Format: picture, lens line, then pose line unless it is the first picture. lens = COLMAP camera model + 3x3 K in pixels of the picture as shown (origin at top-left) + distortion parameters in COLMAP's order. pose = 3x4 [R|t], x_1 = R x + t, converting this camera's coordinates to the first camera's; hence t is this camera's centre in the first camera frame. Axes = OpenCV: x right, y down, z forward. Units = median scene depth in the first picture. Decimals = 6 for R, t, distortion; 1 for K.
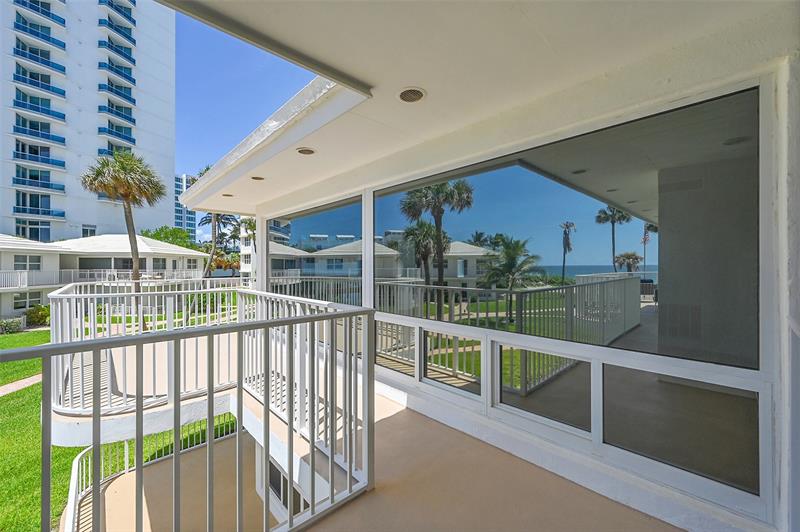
lens RADIAL K [[320.5, 0, 399.0], [0, 320.5, 266.7], [0, 0, 1]] dist [-0.002279, 0.000639]
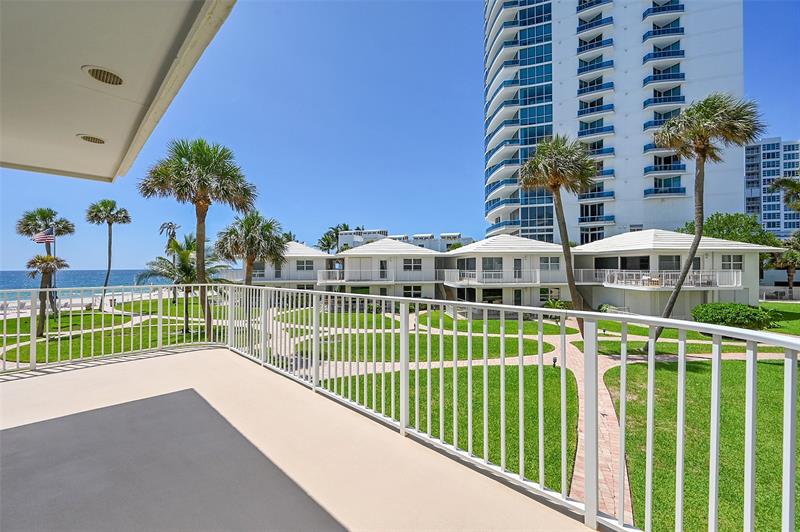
lens RADIAL K [[320.5, 0, 398.7], [0, 320.5, 264.8], [0, 0, 1]] dist [-0.002279, 0.000639]
pose [[0.047245, -0.004641, -0.998873, 0.001471], [0.001689, 0.999988, -0.004567, -0.001395], [0.998882, -0.001471, 0.047252, 0.239545]]
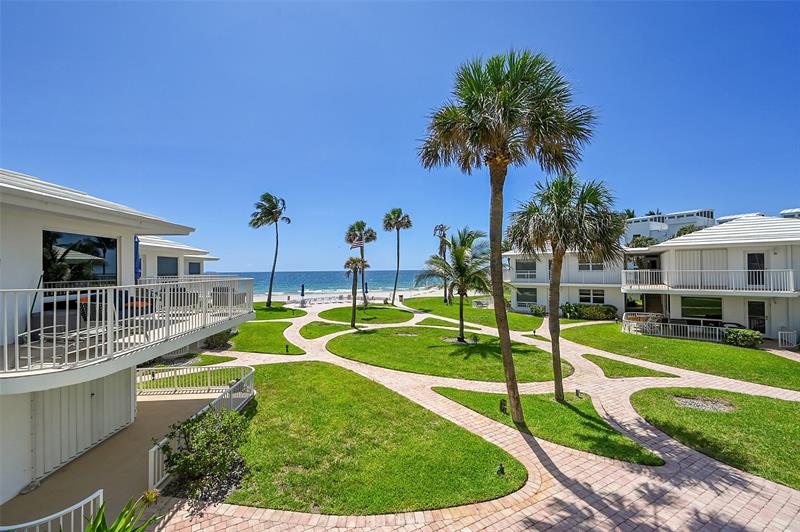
lens RADIAL K [[320.5, 0, 397.9], [0, 320.5, 265.8], [0, 0, 1]] dist [-0.002279, 0.000639]
pose [[-0.641064, 0.000209, -0.767487, -0.137088], [0.008363, 0.999942, -0.006714, 0.000841], [0.767442, -0.010722, -0.641029, 0.135344]]
